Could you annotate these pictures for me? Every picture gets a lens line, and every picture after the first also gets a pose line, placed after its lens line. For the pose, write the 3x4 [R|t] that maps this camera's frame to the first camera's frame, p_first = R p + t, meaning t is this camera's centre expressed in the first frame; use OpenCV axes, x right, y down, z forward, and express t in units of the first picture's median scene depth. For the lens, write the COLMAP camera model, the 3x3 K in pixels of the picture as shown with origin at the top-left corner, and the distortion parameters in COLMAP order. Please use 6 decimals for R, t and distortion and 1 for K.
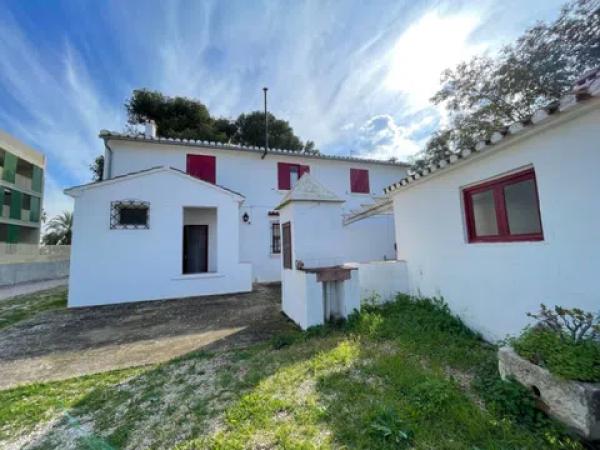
lens RADIAL K [[240.6, 0, 299.6], [0, 240.6, 222.3], [0, 0, 1]] dist [-0.011207, 0.000056]
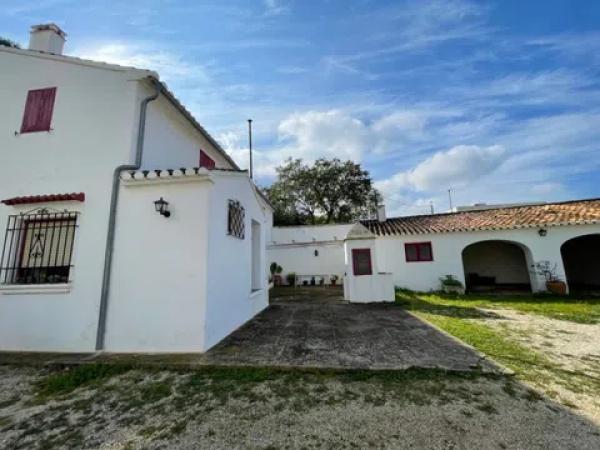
lens RADIAL K [[239.6, 0, 300.0], [0, 239.6, 223.3], [0, 0, 1]] dist [-0.006969, 0.000176]
pose [[0.442464, 0.172281, 0.880083, -2.931802], [-0.069534, 0.985010, -0.157862, 0.196281], [-0.894087, 0.008653, 0.447810, 0.966002]]
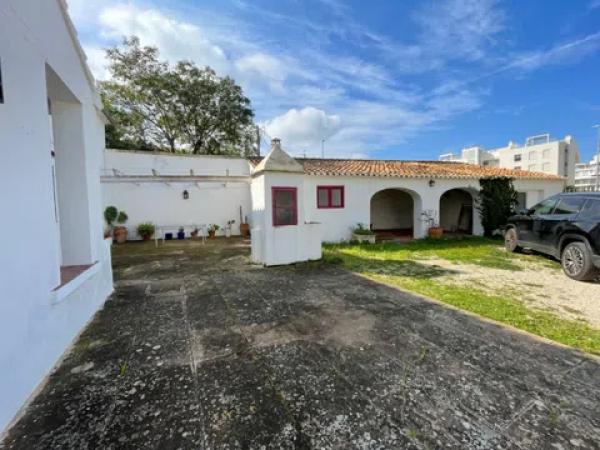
lens RADIAL K [[239.6, 0, 300.0], [0, 239.6, 223.3], [0, 0, 1]] dist [-0.006969, 0.000176]
pose [[-0.124193, -0.025811, 0.991922, -1.962191], [-0.074221, 0.997103, 0.016653, 0.238847], [-0.989478, -0.071554, -0.125749, 1.683508]]
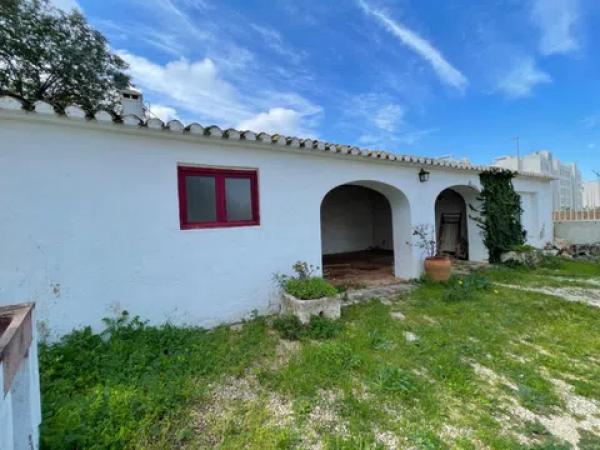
lens RADIAL K [[240.6, 0, 299.6], [0, 240.6, 222.3], [0, 0, 1]] dist [-0.011207, 0.000056]
pose [[-0.383728, 0.044364, 0.922380, -0.293764], [-0.034765, 0.997443, -0.062437, 0.113604], [-0.922792, -0.056025, -0.381204, 1.069082]]
